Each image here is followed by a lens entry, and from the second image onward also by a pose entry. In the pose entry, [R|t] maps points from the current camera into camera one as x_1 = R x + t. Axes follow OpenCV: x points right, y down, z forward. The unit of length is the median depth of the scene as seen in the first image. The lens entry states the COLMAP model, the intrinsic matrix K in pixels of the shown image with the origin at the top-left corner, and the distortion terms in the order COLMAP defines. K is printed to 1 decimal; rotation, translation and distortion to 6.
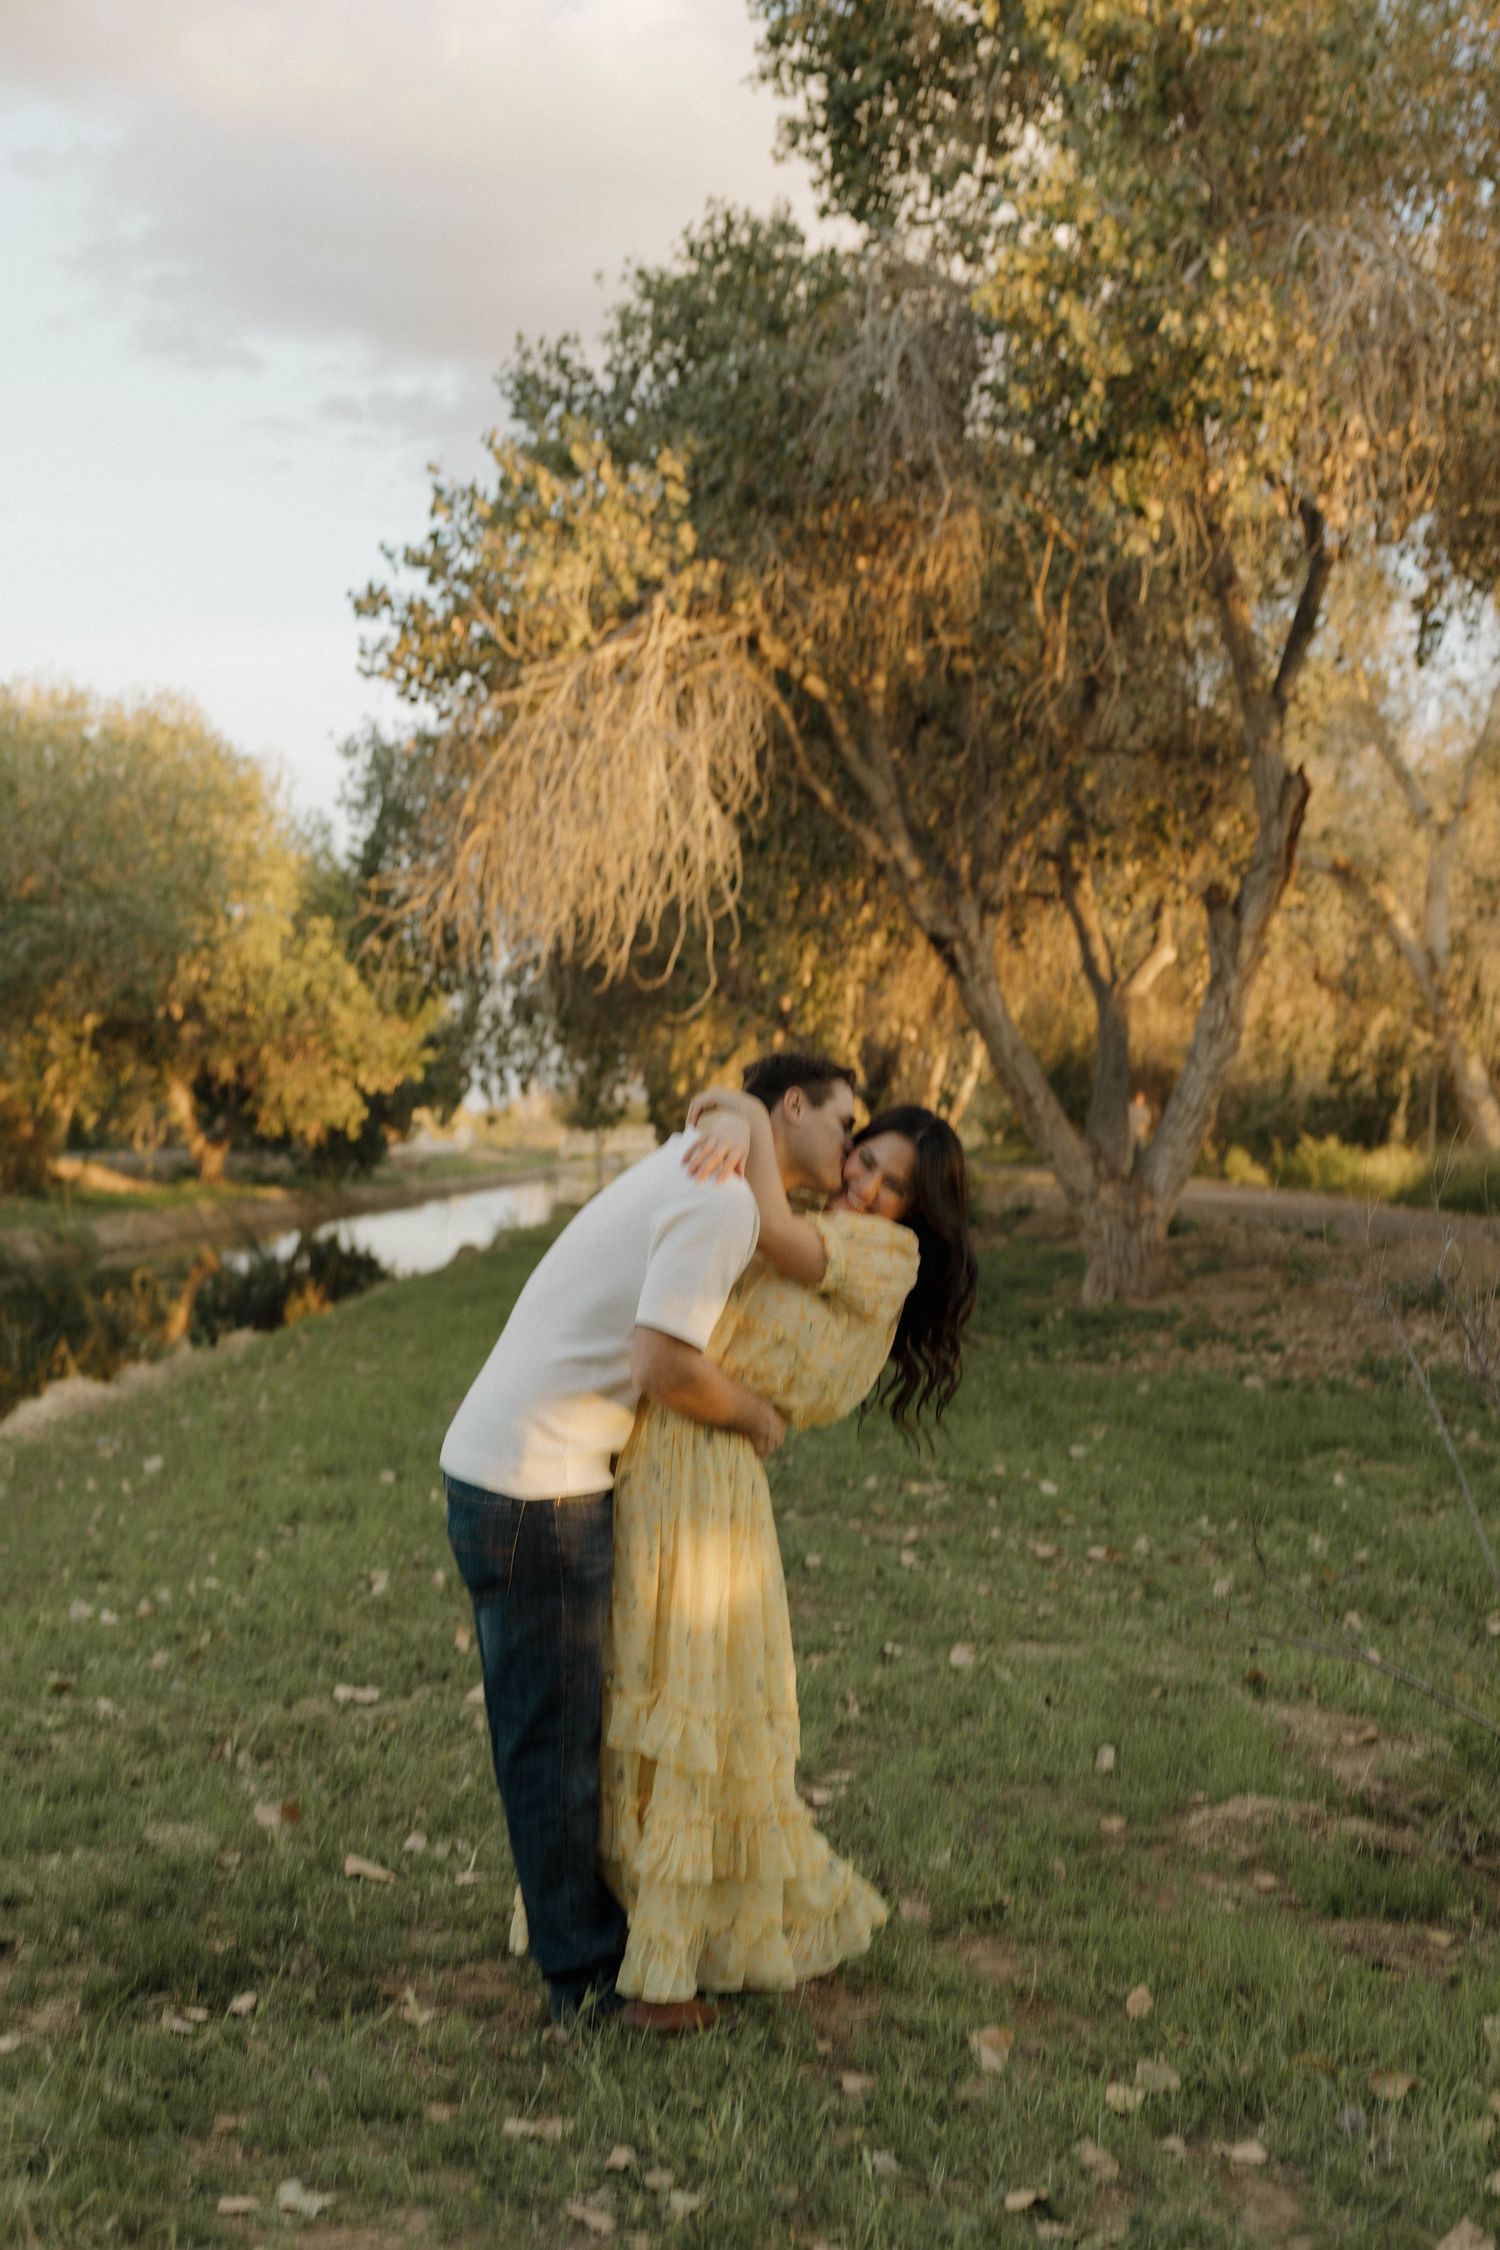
lens RADIAL K [[2749.7, 0, 753.5], [0, 2749.7, 1152.4], [0, 0, 1]] dist [0.059790, 0.000000]
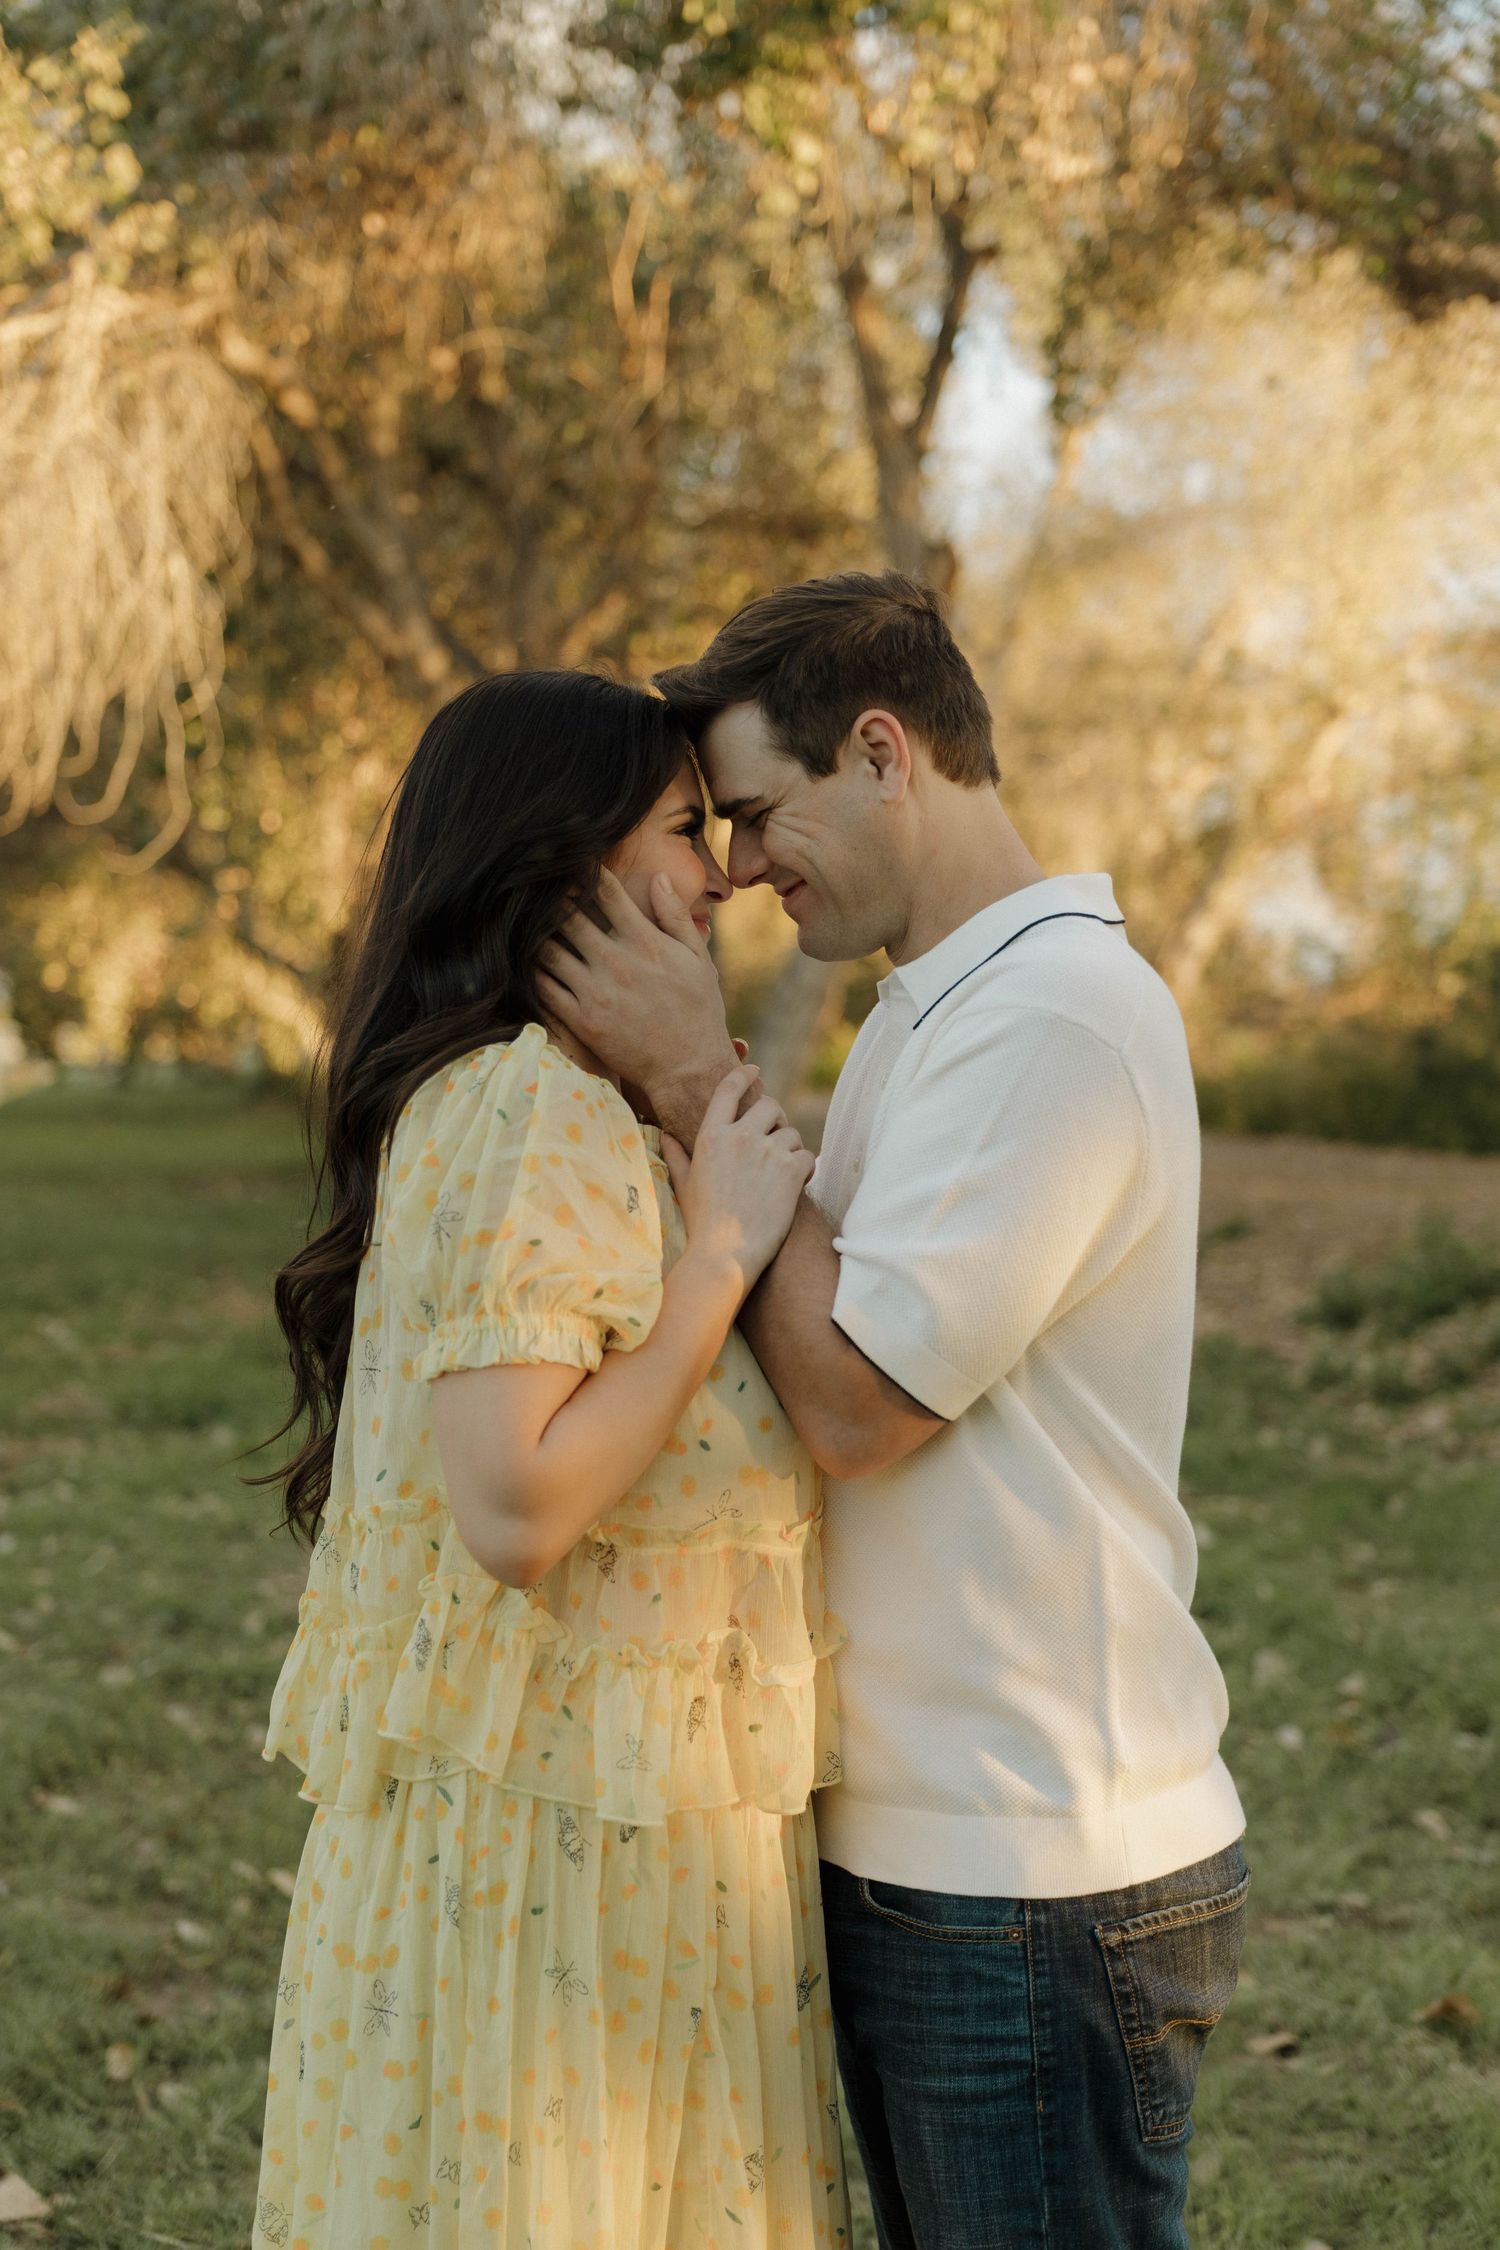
lens RADIAL K [[3186.3, 0, 748.6], [0, 3186.3, 1129.7], [0, 0, 1]] dist [0.005656, 0.000000]
pose [[0.979962, -0.016215, 0.198524, -0.032433], [0.011445, 0.999618, 0.025153, -0.000852], [-0.198856, -0.022377, 0.979773, 0.173353]]
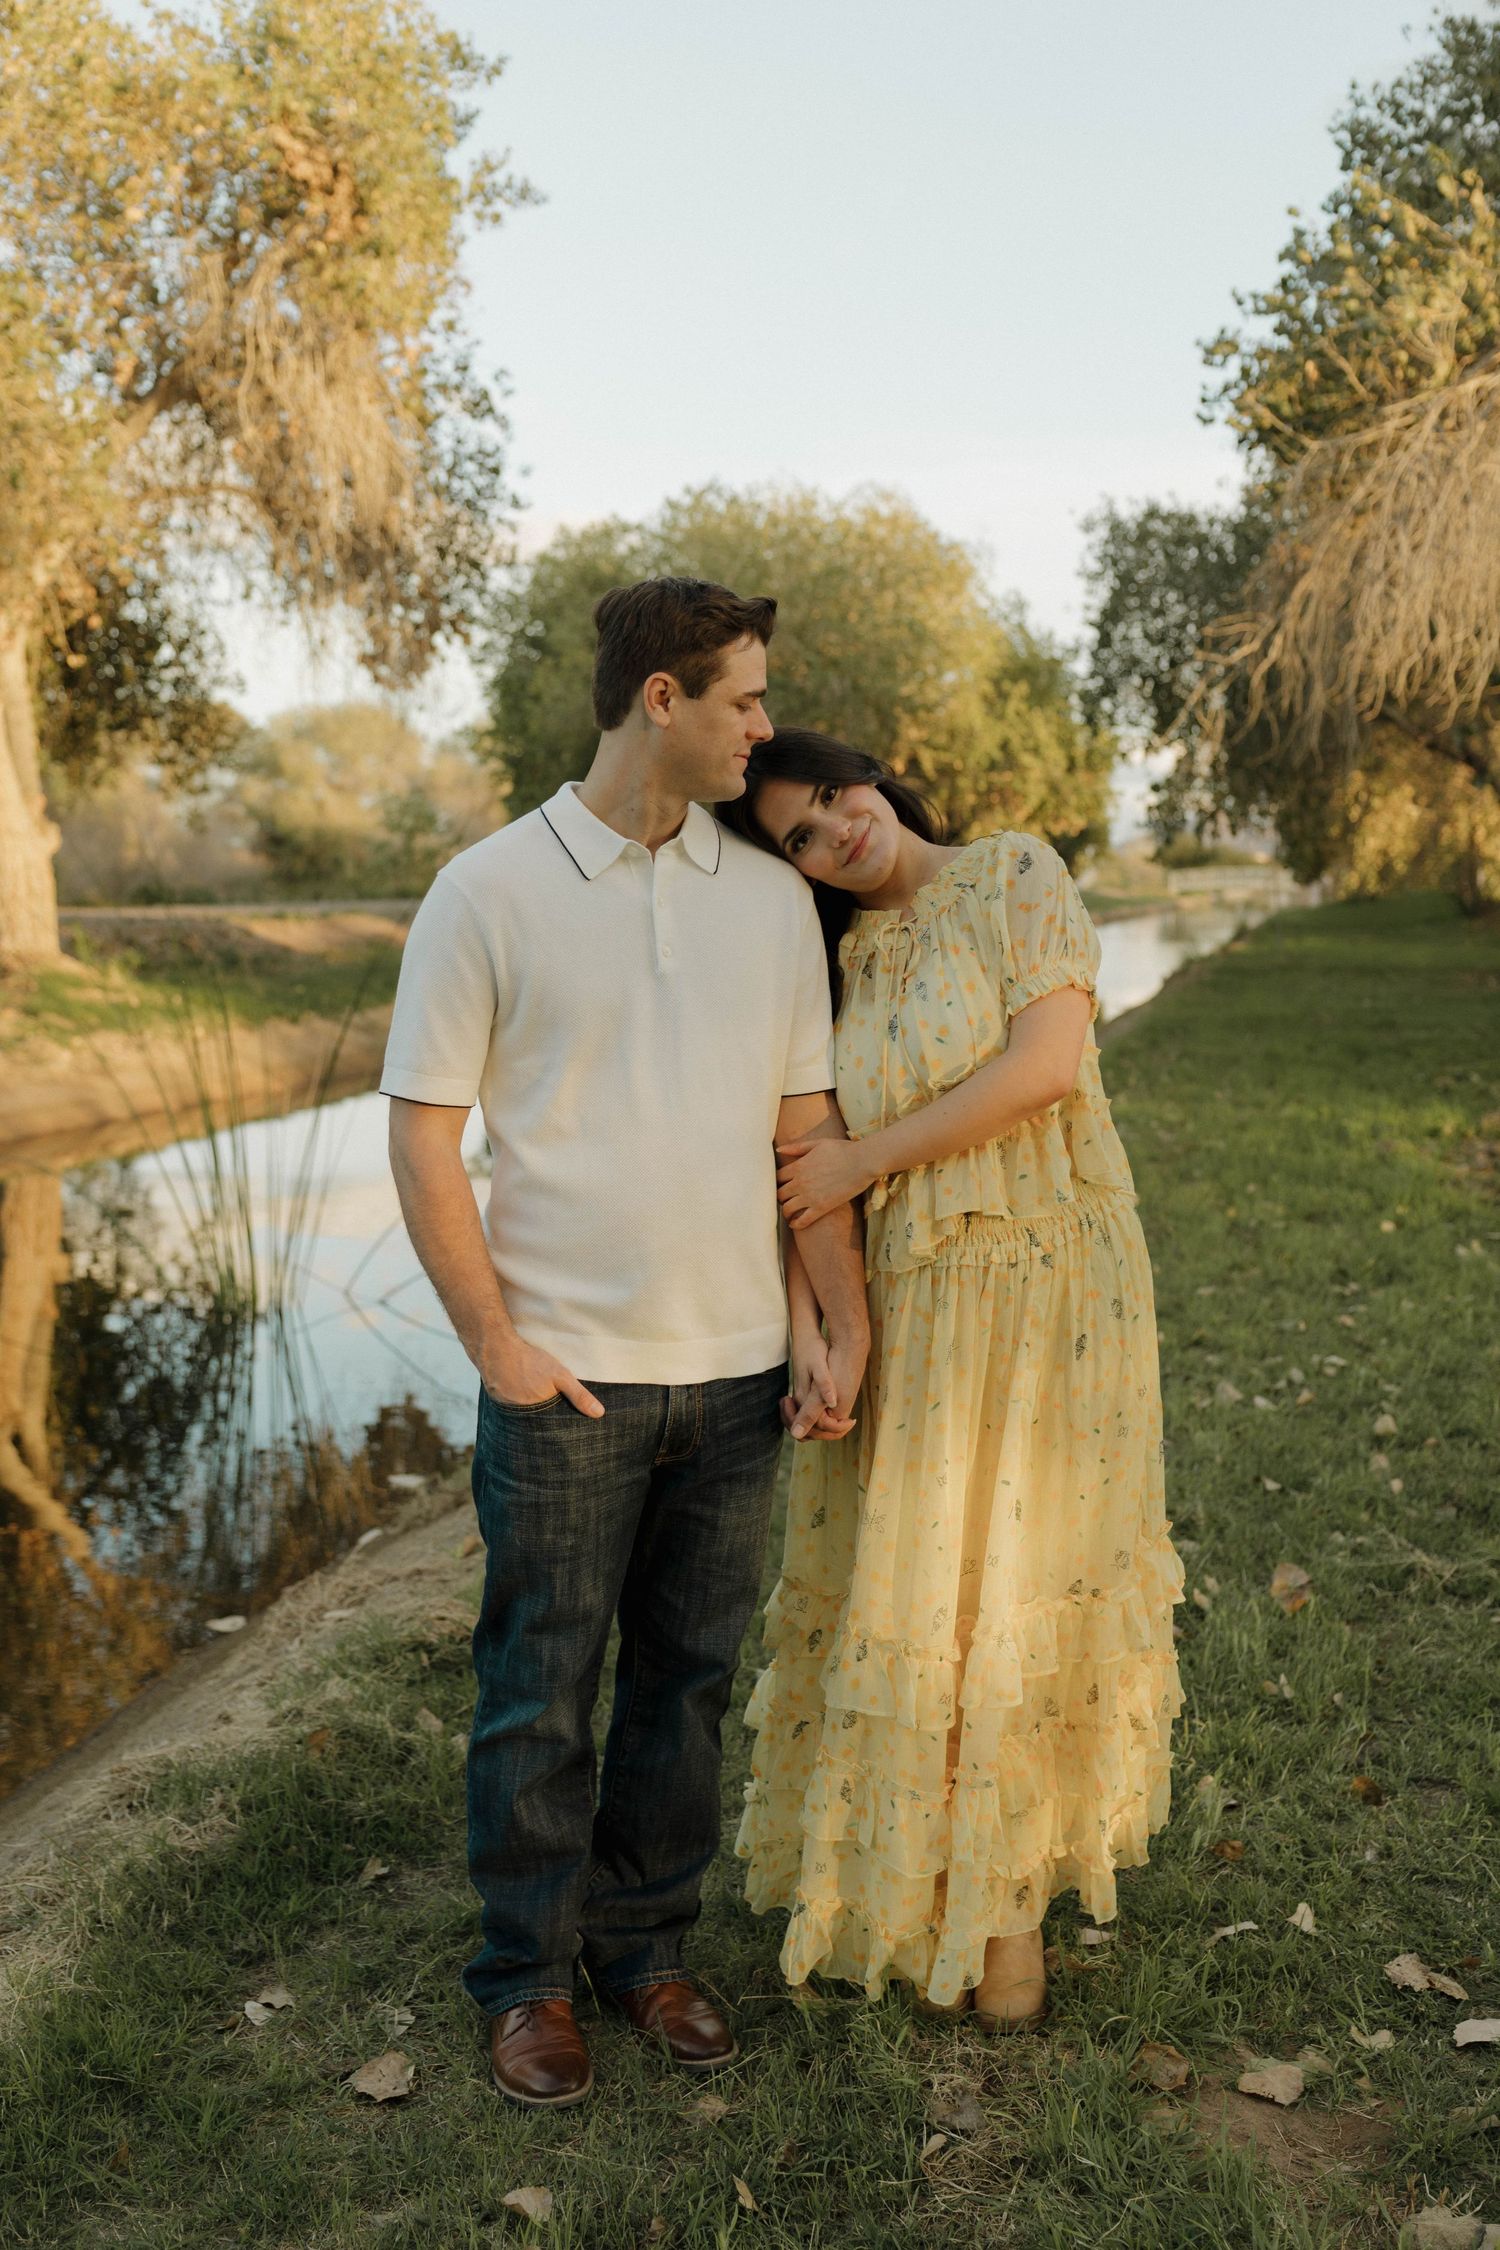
lens RADIAL K [[2236.8, 0, 763.0], [0, 2236.8, 1119.6], [0, 0, 1]] dist [0.000387, 0.000000]
pose [[0.972571, 0.023592, -0.231405, -0.103992], [0.000336, 0.994700, 0.102823, 0.000244], [0.232604, -0.100080, 0.967409, 0.120412]]
